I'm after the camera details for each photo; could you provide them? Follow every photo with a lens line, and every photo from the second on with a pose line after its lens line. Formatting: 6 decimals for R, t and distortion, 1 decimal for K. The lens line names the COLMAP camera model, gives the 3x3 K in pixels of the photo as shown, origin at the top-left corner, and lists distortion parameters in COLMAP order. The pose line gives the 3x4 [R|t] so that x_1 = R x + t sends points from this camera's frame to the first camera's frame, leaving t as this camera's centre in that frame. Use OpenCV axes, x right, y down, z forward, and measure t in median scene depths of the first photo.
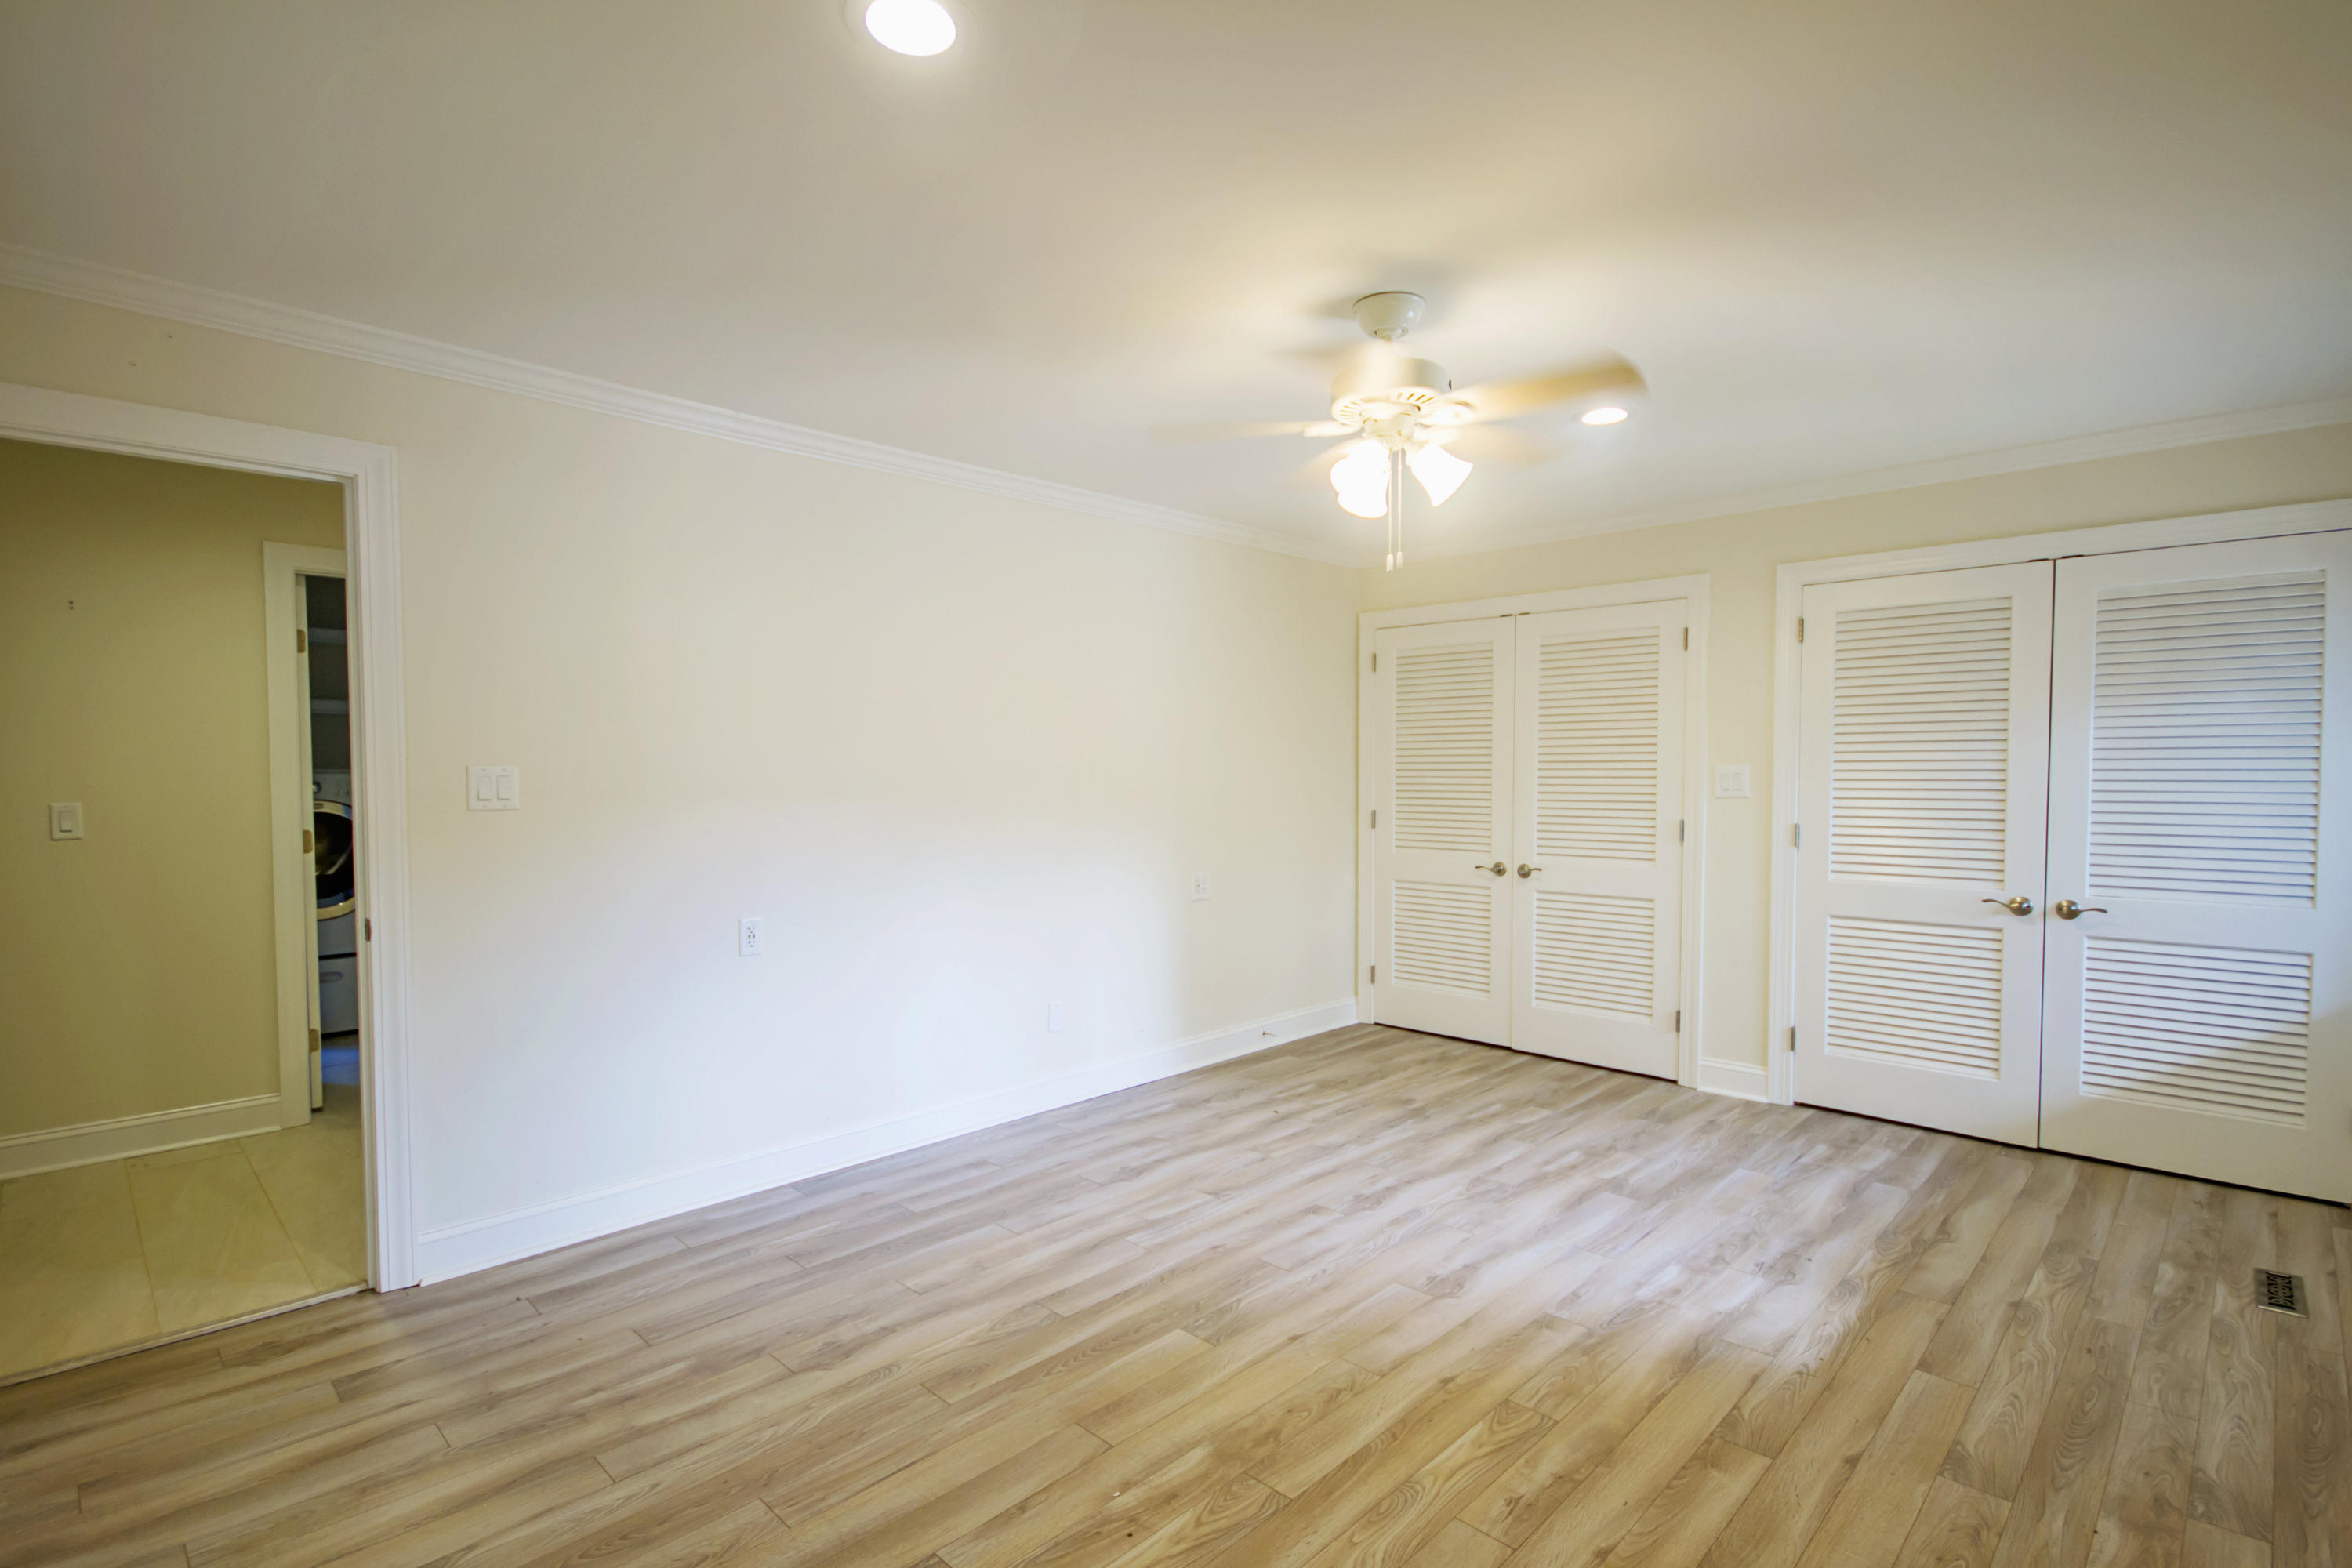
lens RADIAL K [[1158.7, 0, 1174.1], [0, 1158.7, 786.3], [0, 0, 1]] dist [0.000121, -0.001190]
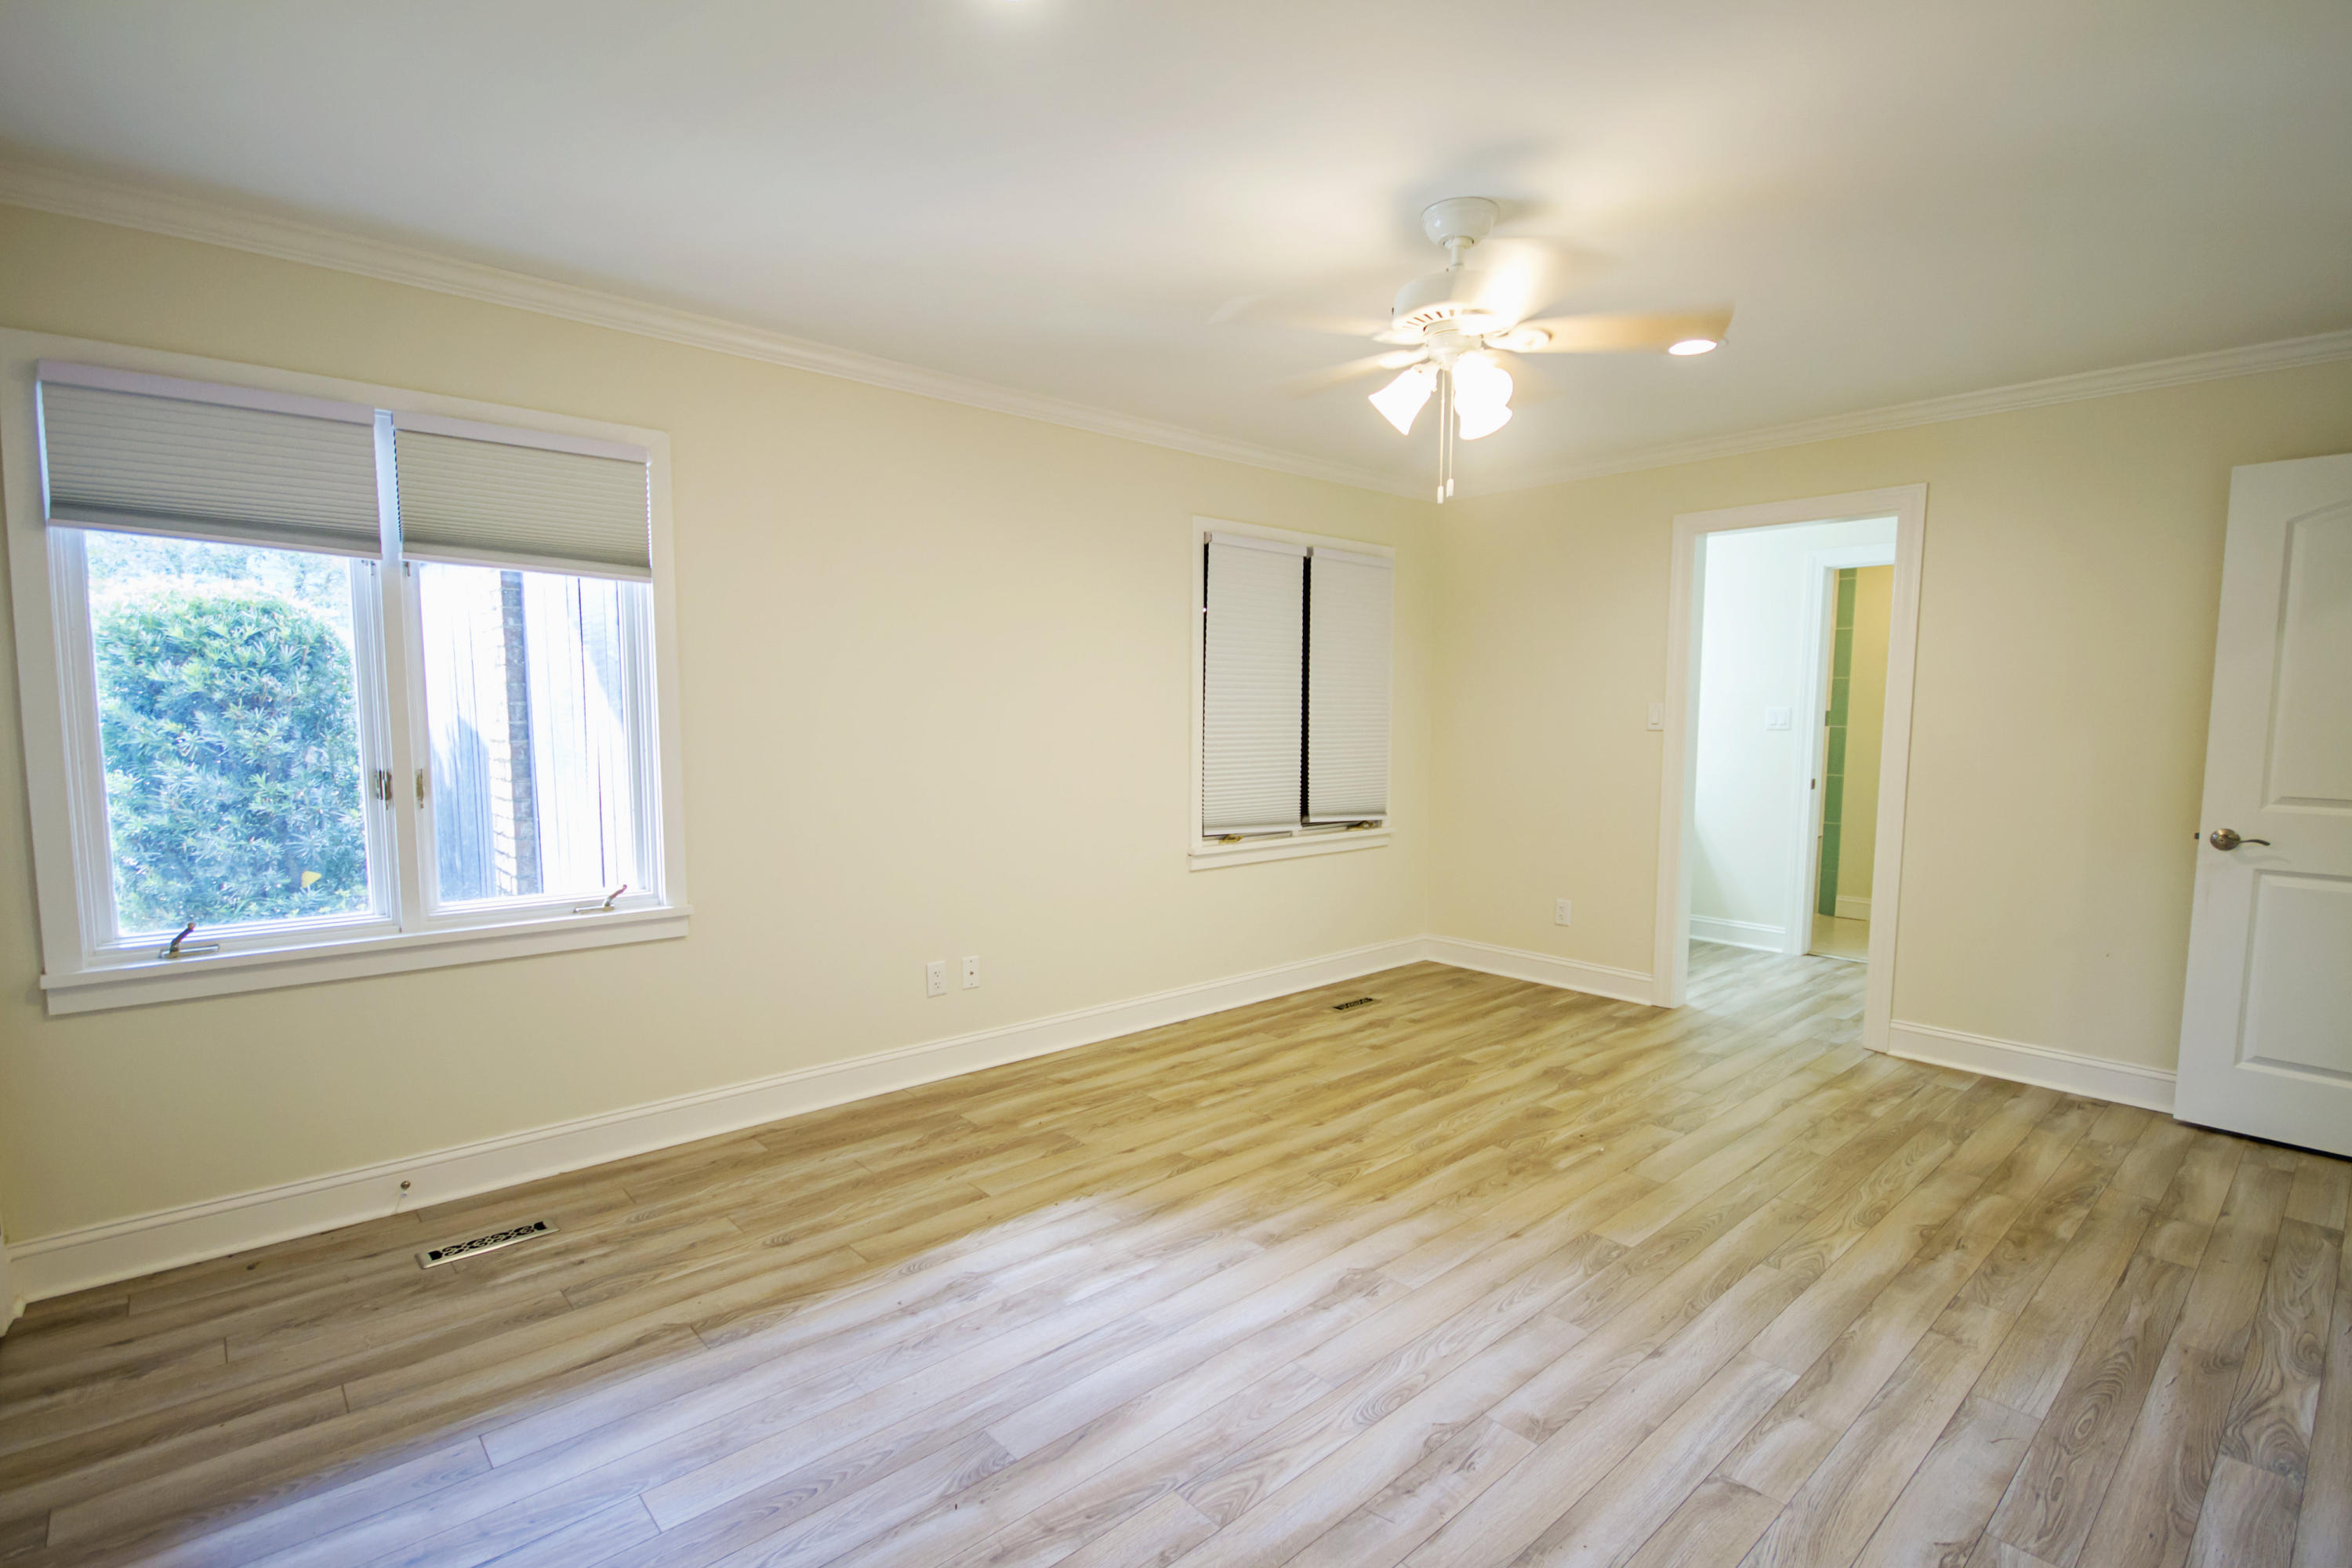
lens RADIAL K [[1158.7, 0, 1178.4], [0, 1158.7, 797.7], [0, 0, 1]] dist [0.000121, -0.001190]
pose [[-0.998311, -0.008485, 0.057465, 0.347768], [-0.003117, 0.995673, 0.092872, -0.024049], [-0.058005, 0.092536, -0.994018, 1.992073]]
